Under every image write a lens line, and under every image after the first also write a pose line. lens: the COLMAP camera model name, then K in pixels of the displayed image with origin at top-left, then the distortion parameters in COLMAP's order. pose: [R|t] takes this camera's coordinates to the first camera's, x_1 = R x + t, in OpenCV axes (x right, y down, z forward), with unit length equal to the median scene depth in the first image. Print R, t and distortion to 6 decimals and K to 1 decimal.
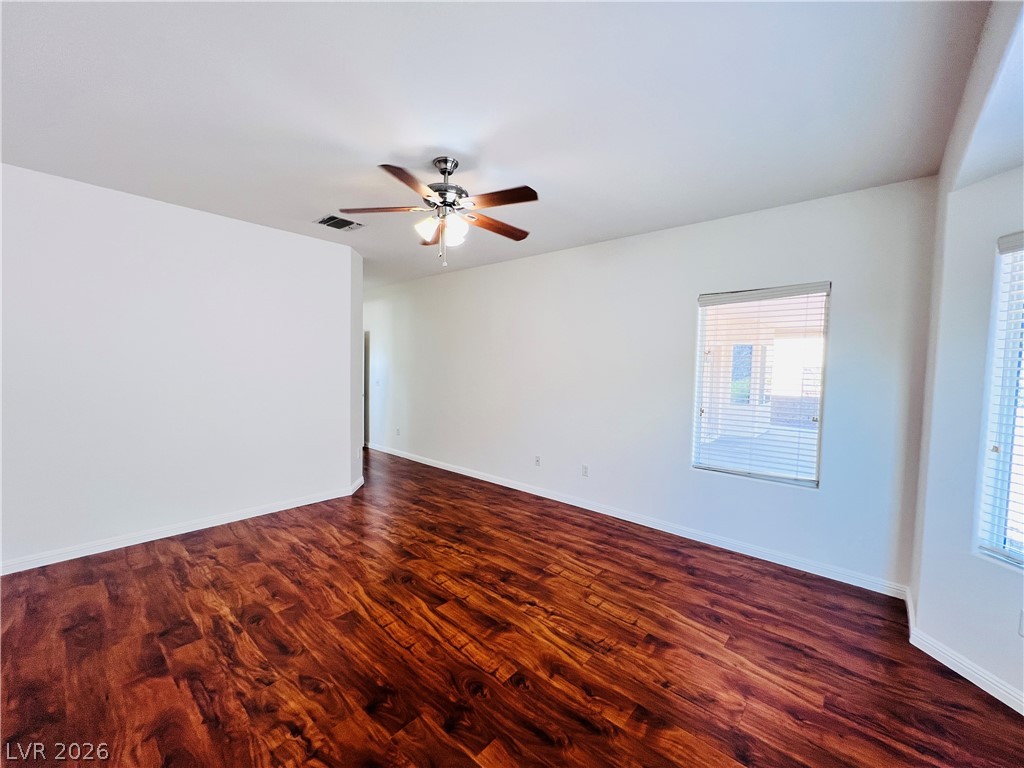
lens RADIAL K [[413.0, 0, 509.3], [0, 413.0, 385.4], [0, 0, 1]] dist [-0.000494, 0.000159]
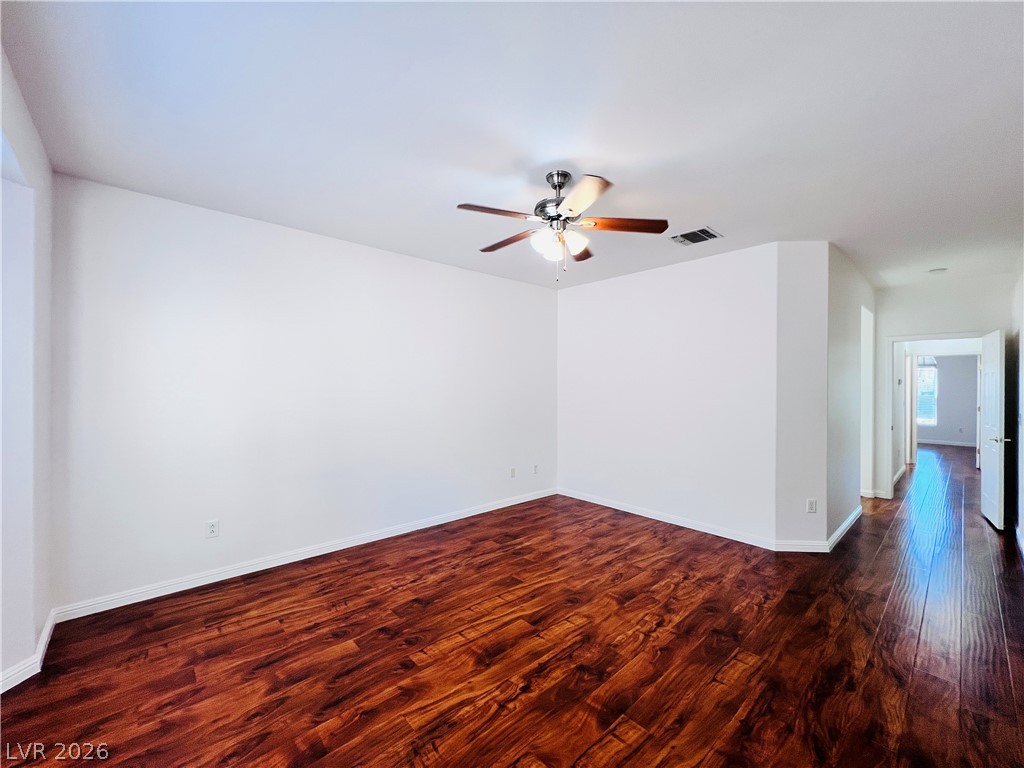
lens RADIAL K [[413.0, 0, 509.3], [0, 413.0, 385.4], [0, 0, 1]] dist [-0.000494, 0.000159]
pose [[-0.112063, -0.019340, -0.993513, 0.822132], [-0.054424, 0.998429, -0.013297, -0.021542], [0.992210, 0.052581, -0.112940, 1.017203]]
